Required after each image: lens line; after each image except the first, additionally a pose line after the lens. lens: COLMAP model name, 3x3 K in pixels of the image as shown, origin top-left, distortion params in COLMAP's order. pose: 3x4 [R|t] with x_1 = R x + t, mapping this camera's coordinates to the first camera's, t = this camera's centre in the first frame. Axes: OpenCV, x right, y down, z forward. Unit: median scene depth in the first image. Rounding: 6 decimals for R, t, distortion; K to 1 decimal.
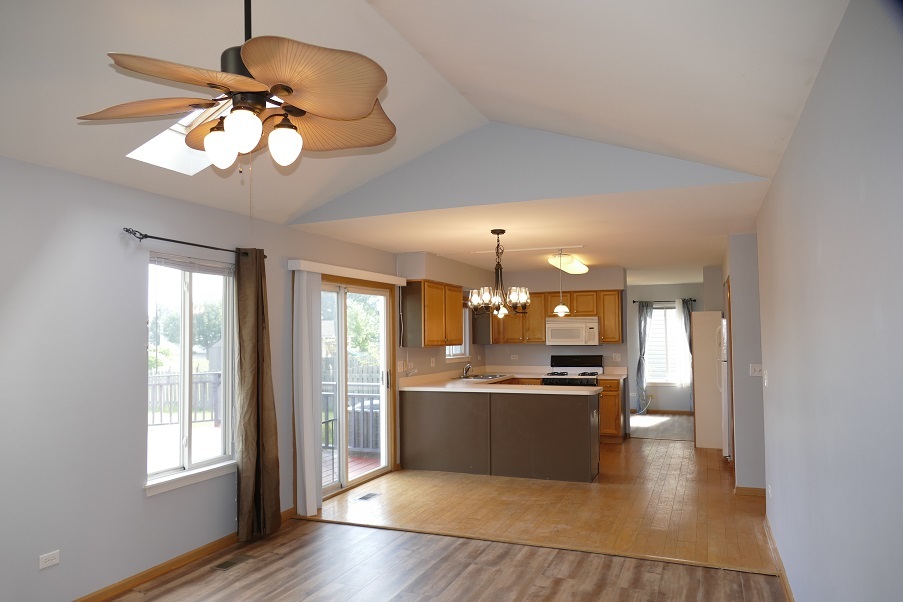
lens RADIAL K [[647.3, 0, 448.2], [0, 647.3, 297.4], [0, 0, 1]] dist [-0.002954, 0.002418]
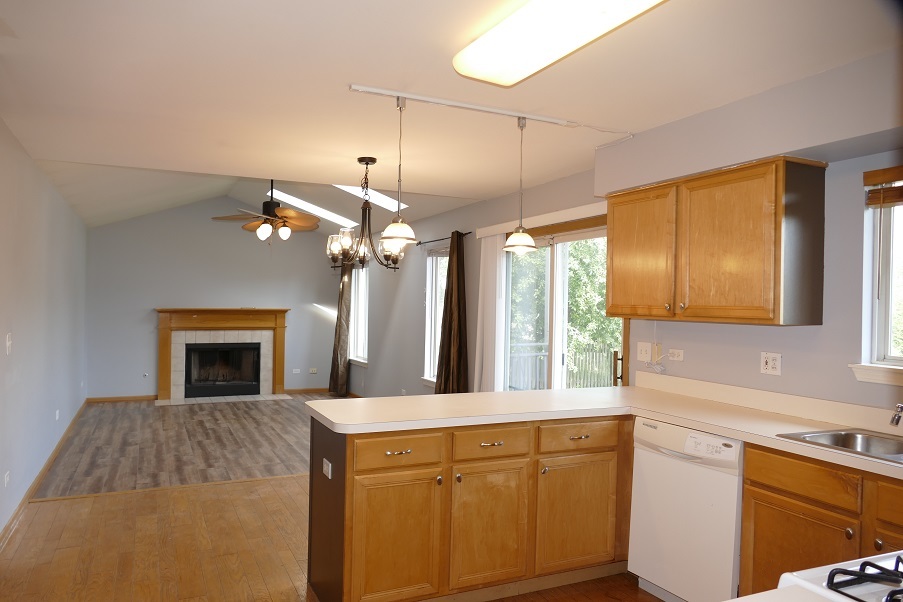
lens RADIAL K [[642.0, 0, 452.9], [0, 642.0, 276.8], [0, 0, 1]] dist [-0.026451, 0.004353]
pose [[-0.675523, -0.031674, -0.736659, 0.787975], [0.031335, 0.996941, -0.071600, 0.130345], [0.736673, -0.071450, -0.672464, 2.177593]]
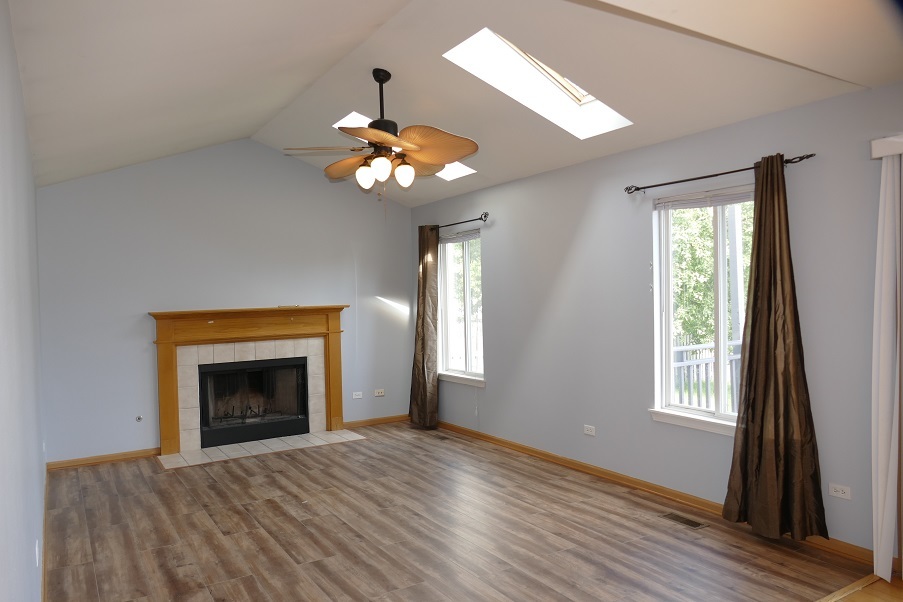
lens RADIAL K [[647.3, 0, 448.2], [0, 647.3, 297.4], [0, 0, 1]] dist [-0.002954, 0.002418]
pose [[-0.589923, 0.028162, -0.806968, 0.616222], [0.069158, 0.997481, -0.015746, 0.085247], [0.804492, -0.065097, -0.590385, 1.330460]]
